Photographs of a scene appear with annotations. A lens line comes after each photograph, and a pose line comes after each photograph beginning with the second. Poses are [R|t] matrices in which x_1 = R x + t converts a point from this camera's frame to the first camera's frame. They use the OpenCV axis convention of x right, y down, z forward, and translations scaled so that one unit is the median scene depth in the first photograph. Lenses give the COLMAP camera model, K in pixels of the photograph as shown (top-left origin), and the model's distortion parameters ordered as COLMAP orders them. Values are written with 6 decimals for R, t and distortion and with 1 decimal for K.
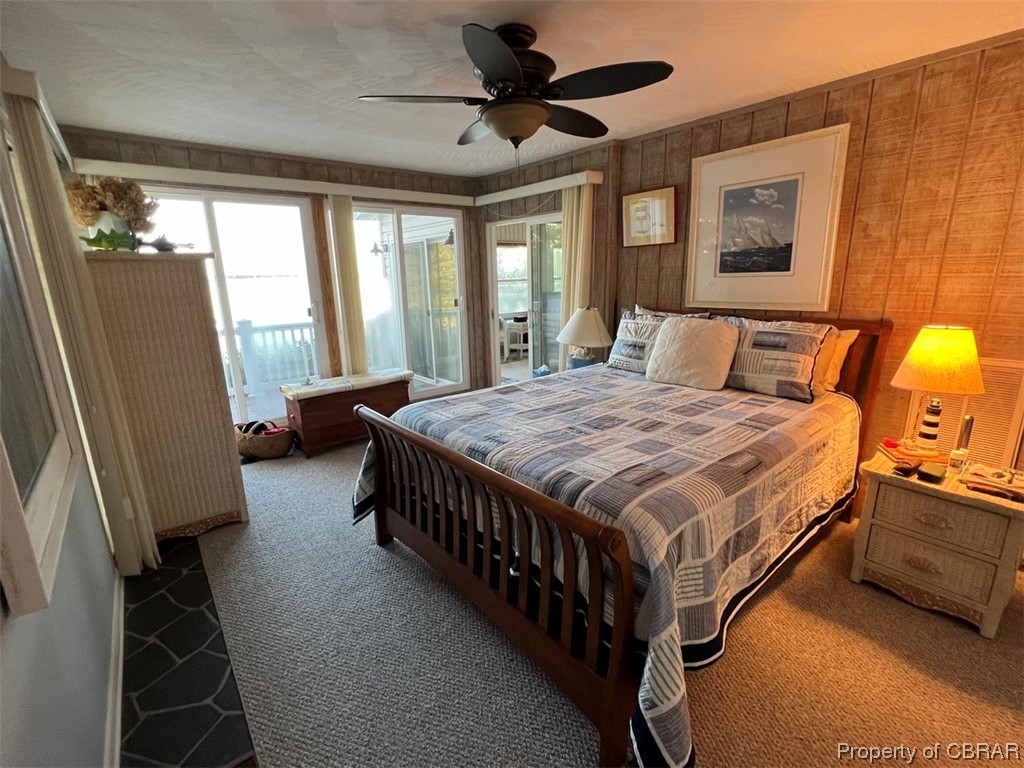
lens RADIAL K [[463.9, 0, 510.7], [0, 463.9, 384.2], [0, 0, 1]] dist [-0.000180, -0.000472]
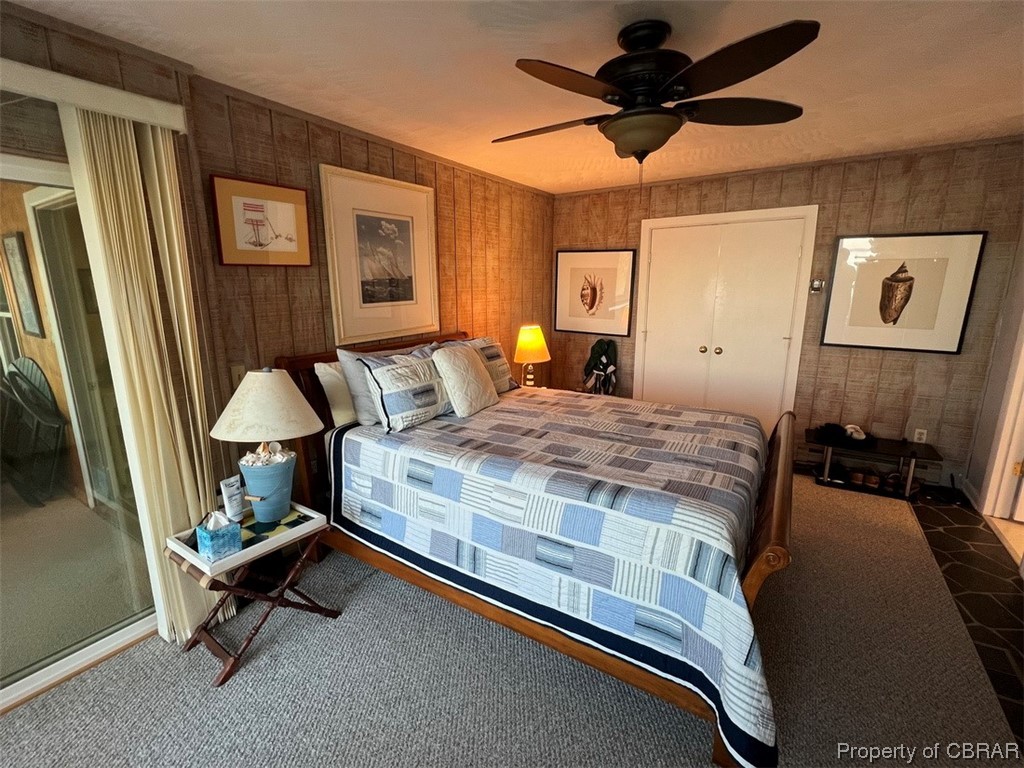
lens RADIAL K [[463.9, 0, 508.0], [0, 463.9, 383.4], [0, 0, 1]] dist [-0.000180, -0.000472]
pose [[-0.308649, -0.175627, 0.934821, -0.544139], [0.239303, 0.936856, 0.255019, -0.270152], [-0.920581, 0.302417, -0.247131, 1.062477]]
